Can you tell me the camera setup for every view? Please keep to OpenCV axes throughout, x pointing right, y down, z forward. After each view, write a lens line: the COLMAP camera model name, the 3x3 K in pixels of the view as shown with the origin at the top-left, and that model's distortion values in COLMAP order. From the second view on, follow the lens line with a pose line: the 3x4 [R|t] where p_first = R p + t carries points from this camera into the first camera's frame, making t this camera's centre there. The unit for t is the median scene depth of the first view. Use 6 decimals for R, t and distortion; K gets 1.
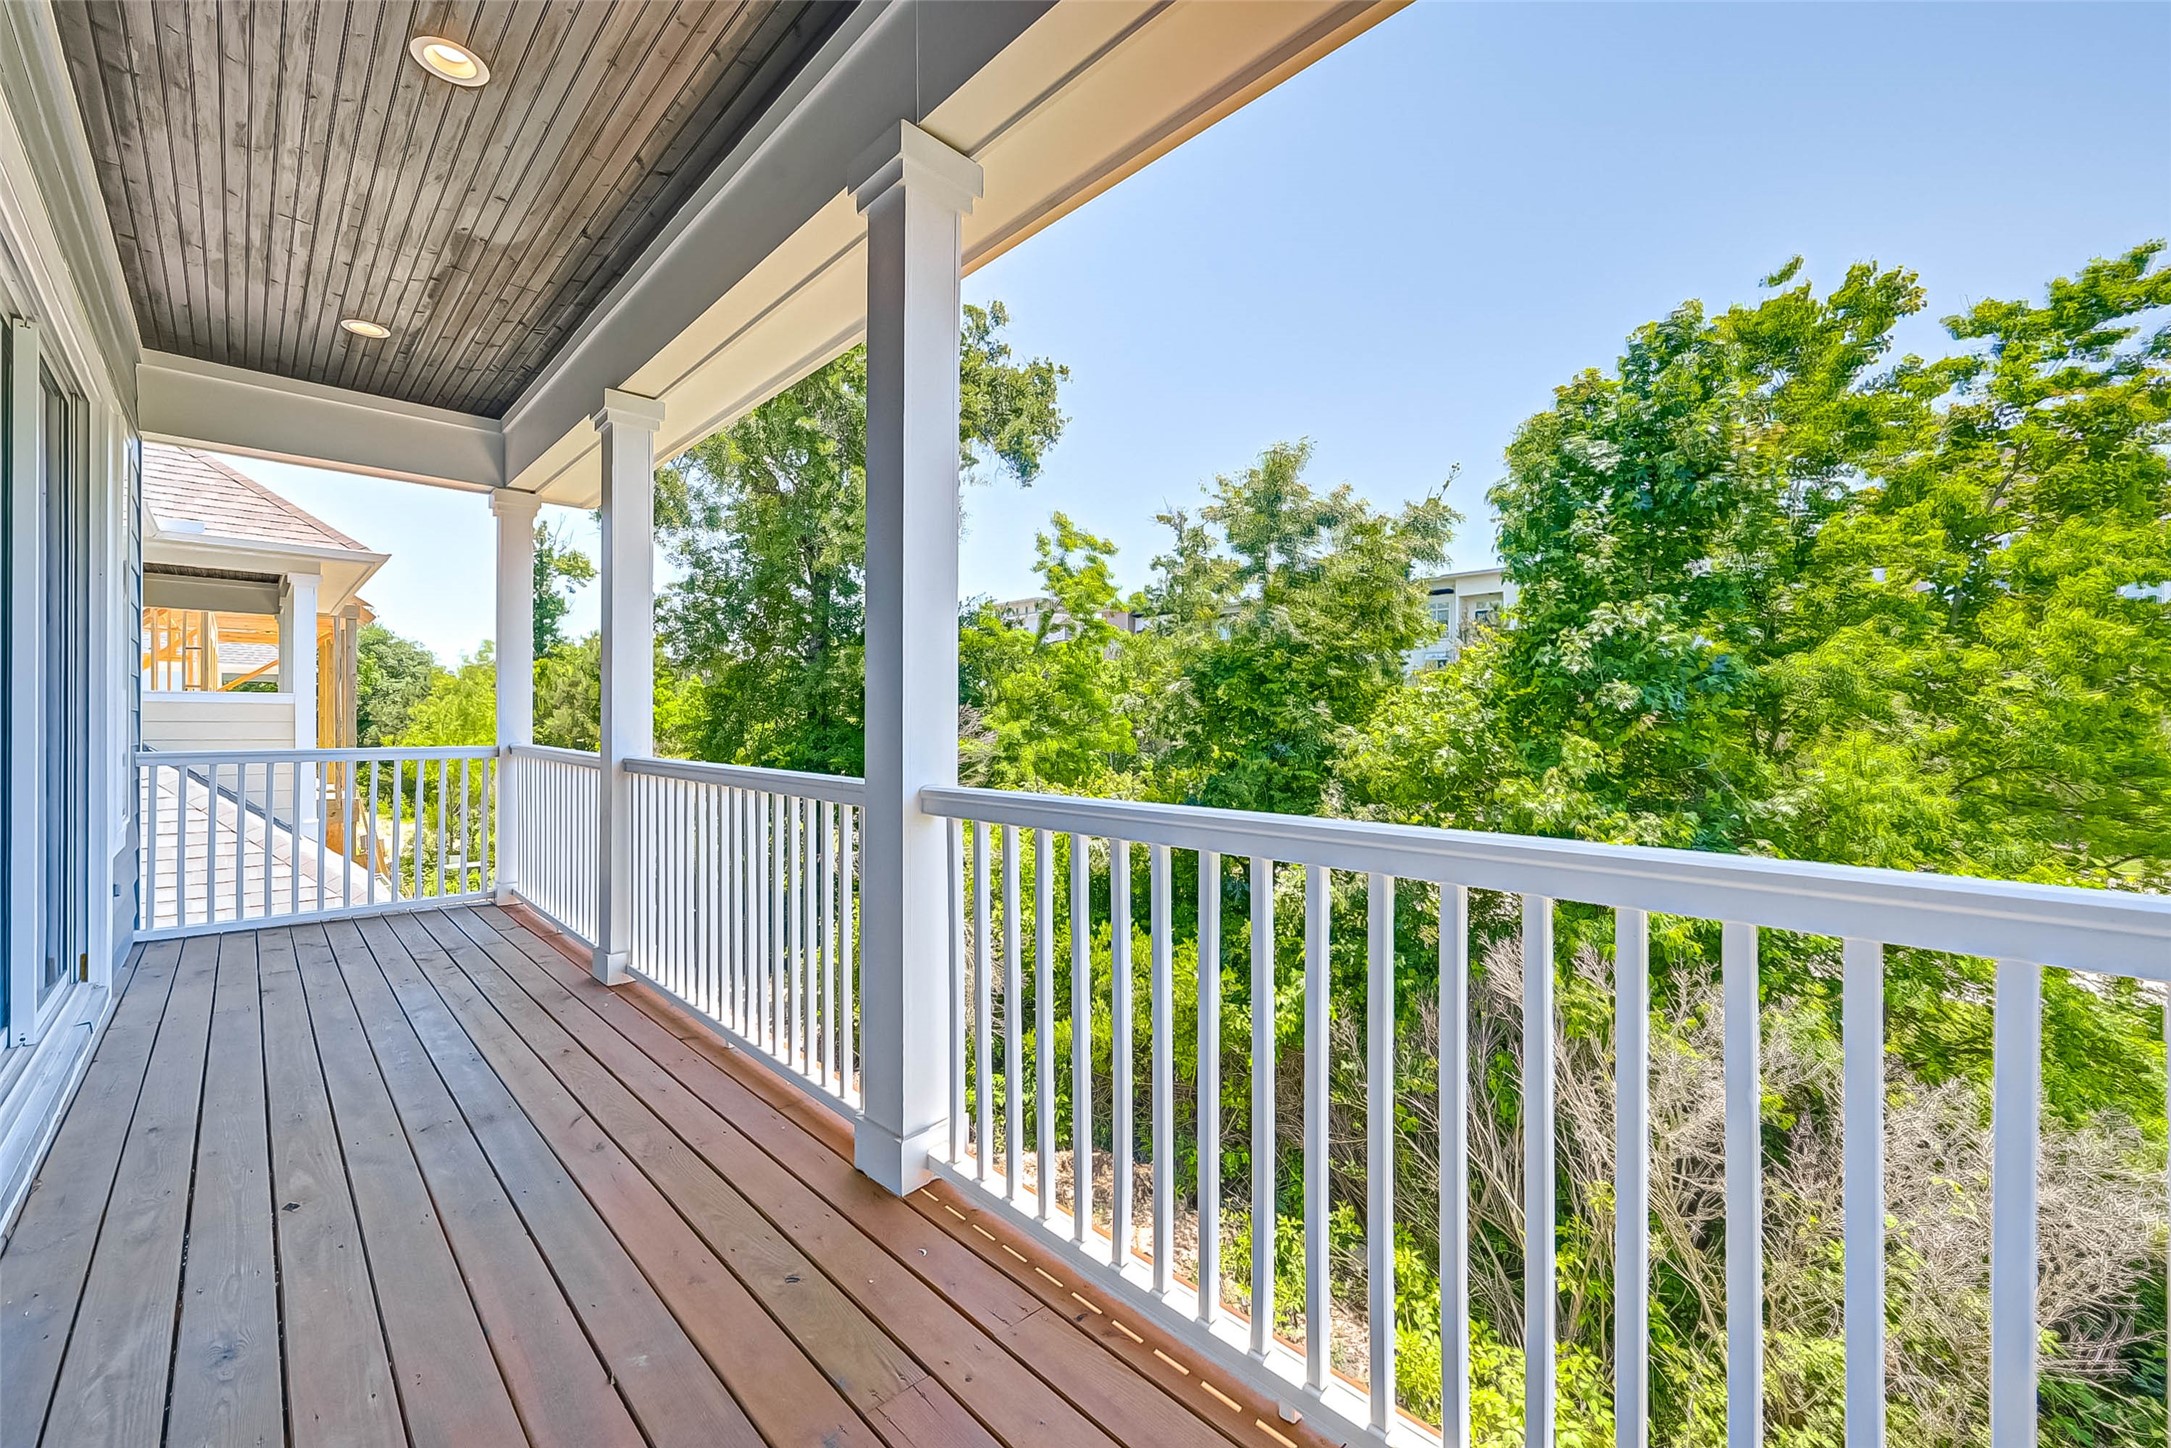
lens RADIAL K [[856.8, 0, 1085.5], [0, 856.8, 724.0], [0, 0, 1]] dist [-0.000098, 0.000031]
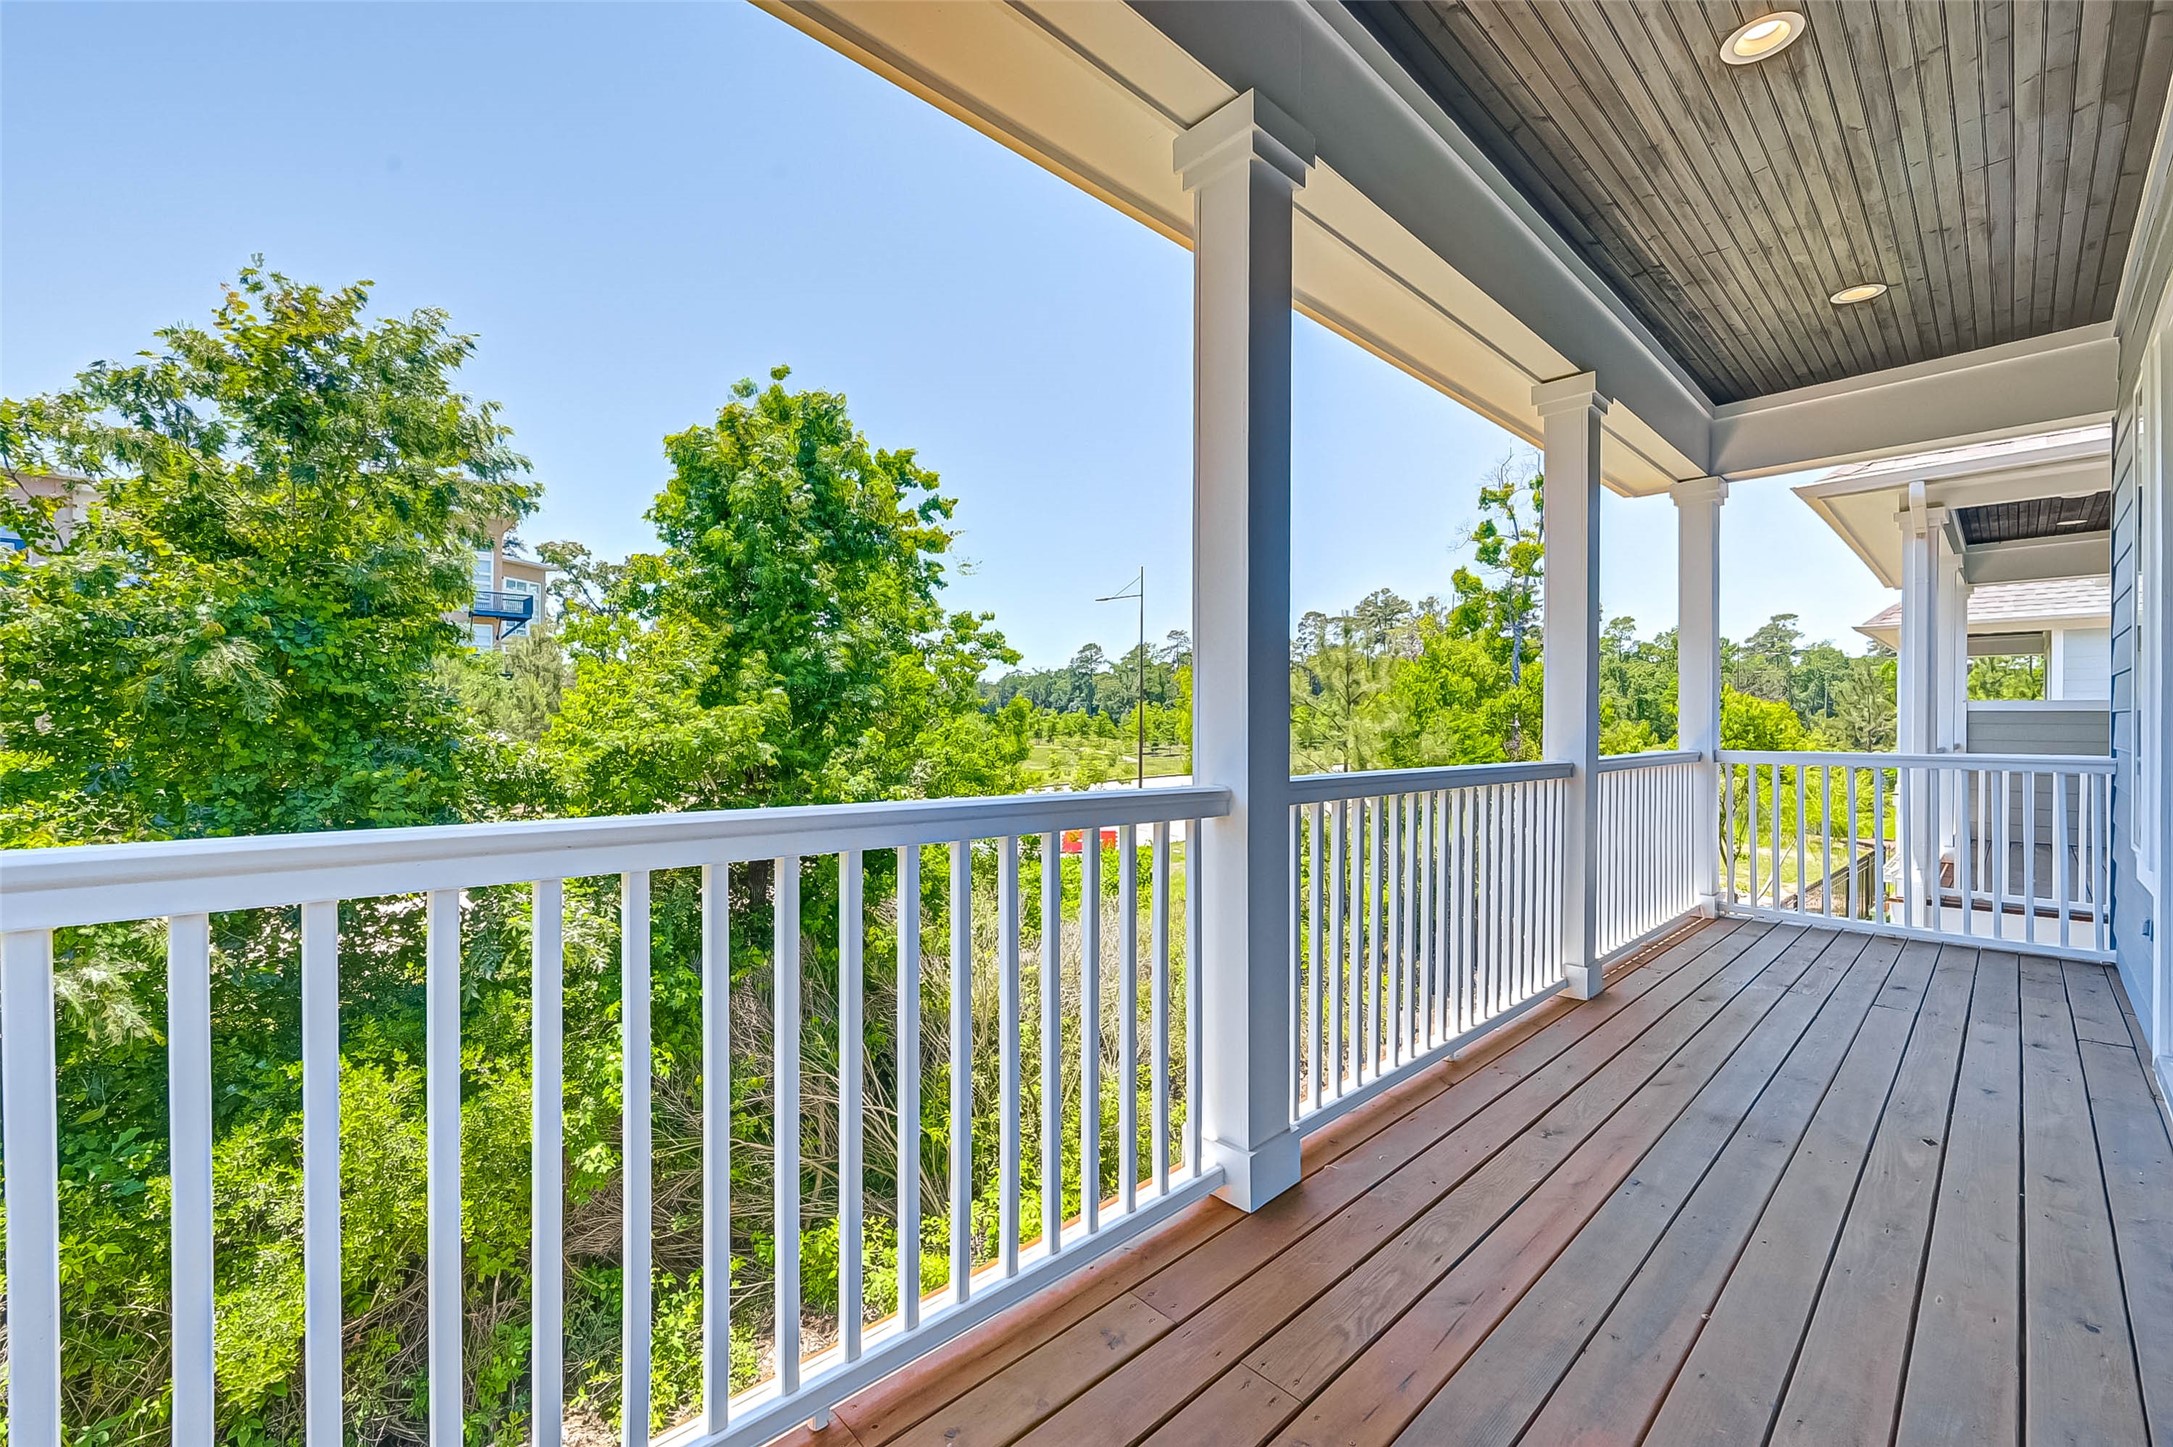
lens RADIAL K [[857.6, 0, 1086.5], [0, 857.6, 723.5], [0, 0, 1]] dist [-0.000098, 0.000031]
pose [[0.032616, -0.008719, 0.999430, -1.739712], [-0.003415, 0.999955, 0.008835, -0.008271], [-0.999462, -0.003701, 0.032585, 1.727599]]
